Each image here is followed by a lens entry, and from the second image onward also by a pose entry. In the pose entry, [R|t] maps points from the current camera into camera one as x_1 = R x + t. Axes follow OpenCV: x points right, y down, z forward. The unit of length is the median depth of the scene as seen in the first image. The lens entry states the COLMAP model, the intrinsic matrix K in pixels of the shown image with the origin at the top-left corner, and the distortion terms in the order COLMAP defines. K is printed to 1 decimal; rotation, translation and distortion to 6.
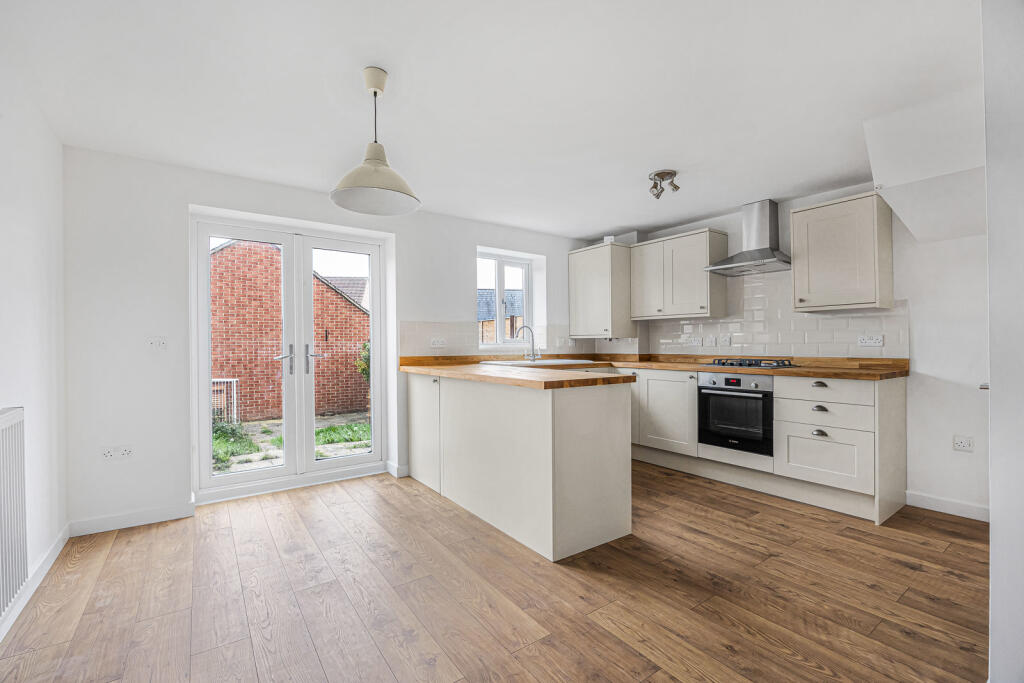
lens RADIAL K [[447.3, 0, 512.0], [0, 447.3, 341.5], [0, 0, 1]] dist [-0.022084, 0.000146]
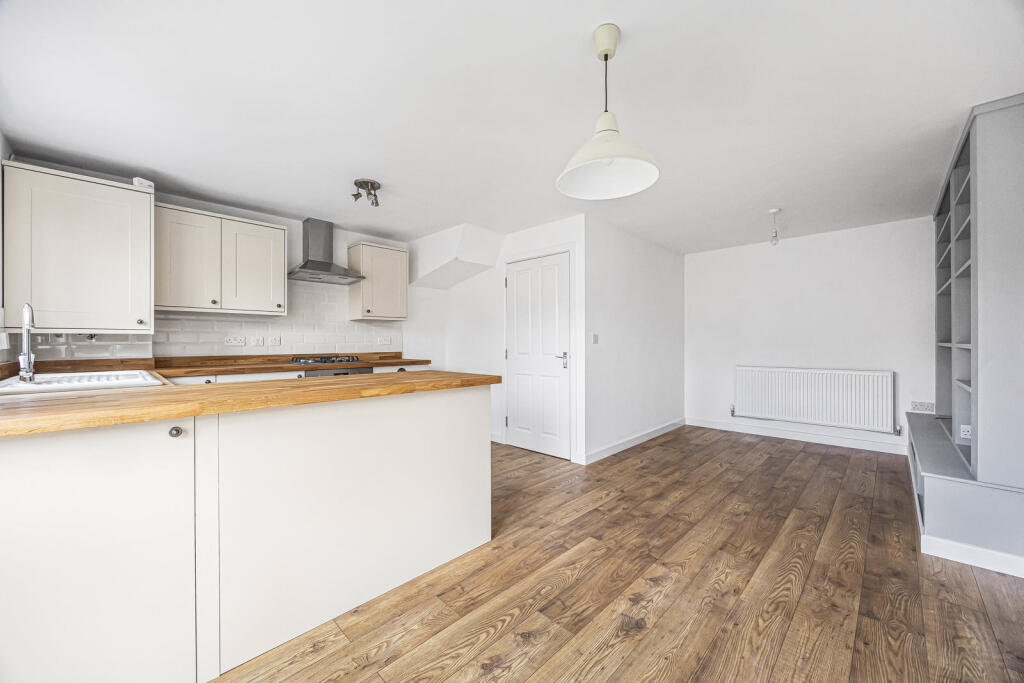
lens RADIAL K [[389.8, 0, 512.0], [0, 389.8, 341.5], [0, 0, 1]] dist [-0.000585, -0.000051]
pose [[-0.180517, 0.003406, 0.983566, -0.494713], [-0.004176, 0.999982, -0.004230, 0.003225], [-0.983563, -0.004871, -0.180499, 0.638994]]
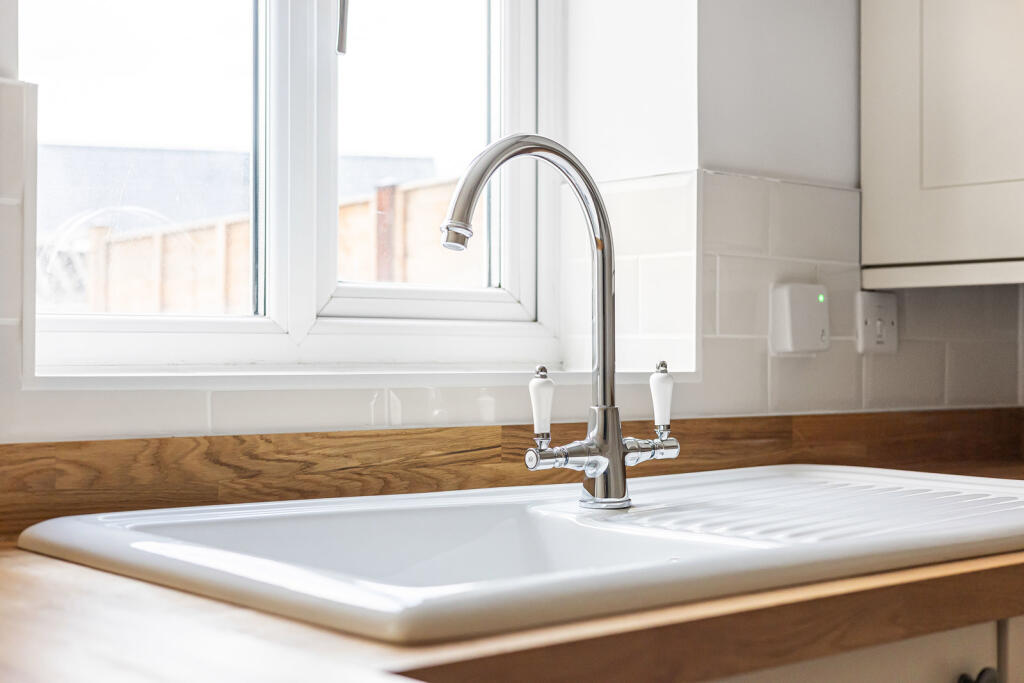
lens RADIAL K [[1467.5, 0, 512.0], [0, 1467.5, 341.5], [0, 0, 1]] dist [-0.045308, -0.061794]
pose [[0.995896, 0.005552, 0.090332, -0.005272], [-0.005283, 0.999981, -0.003214, 0.011820], [-0.090348, 0.002723, 0.995907, 0.740233]]
